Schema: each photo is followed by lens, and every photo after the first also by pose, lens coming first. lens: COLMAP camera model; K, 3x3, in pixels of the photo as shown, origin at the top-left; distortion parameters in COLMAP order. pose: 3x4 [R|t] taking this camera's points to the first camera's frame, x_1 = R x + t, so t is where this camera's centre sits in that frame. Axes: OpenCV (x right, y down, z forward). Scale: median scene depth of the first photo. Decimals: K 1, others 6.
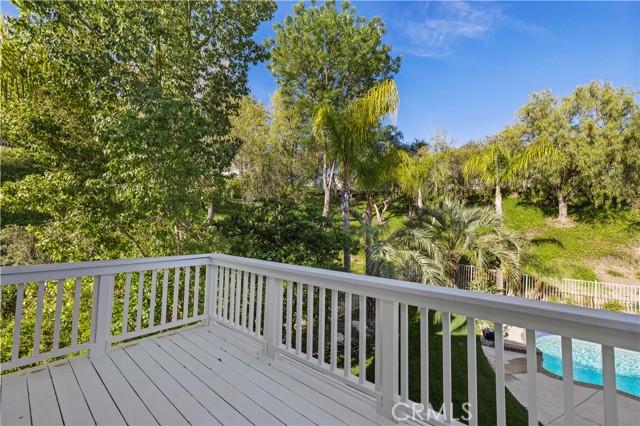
lens RADIAL K [[273.0, 0, 316.7], [0, 273.0, 213.5], [0, 0, 1]] dist [0.000330, -0.000005]
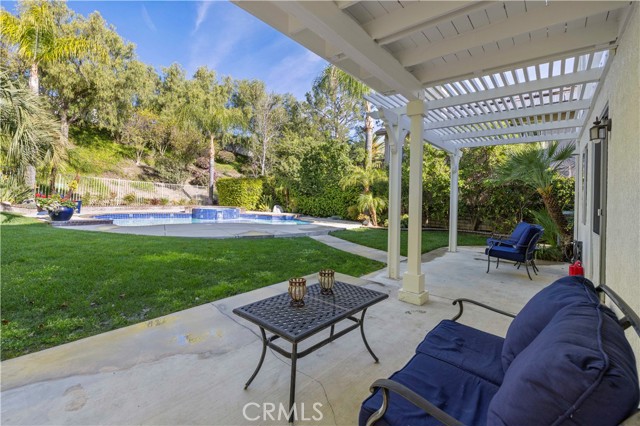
lens RADIAL K [[273.0, 0, 317.5], [0, 273.0, 193.4], [0, 0, 1]] dist [0.000330, -0.000005]
pose [[-0.032714, -0.011846, 0.999395, -0.166287], [-0.060098, 0.998144, 0.009864, 0.211491], [-0.997656, -0.059739, -0.033366, 0.154724]]
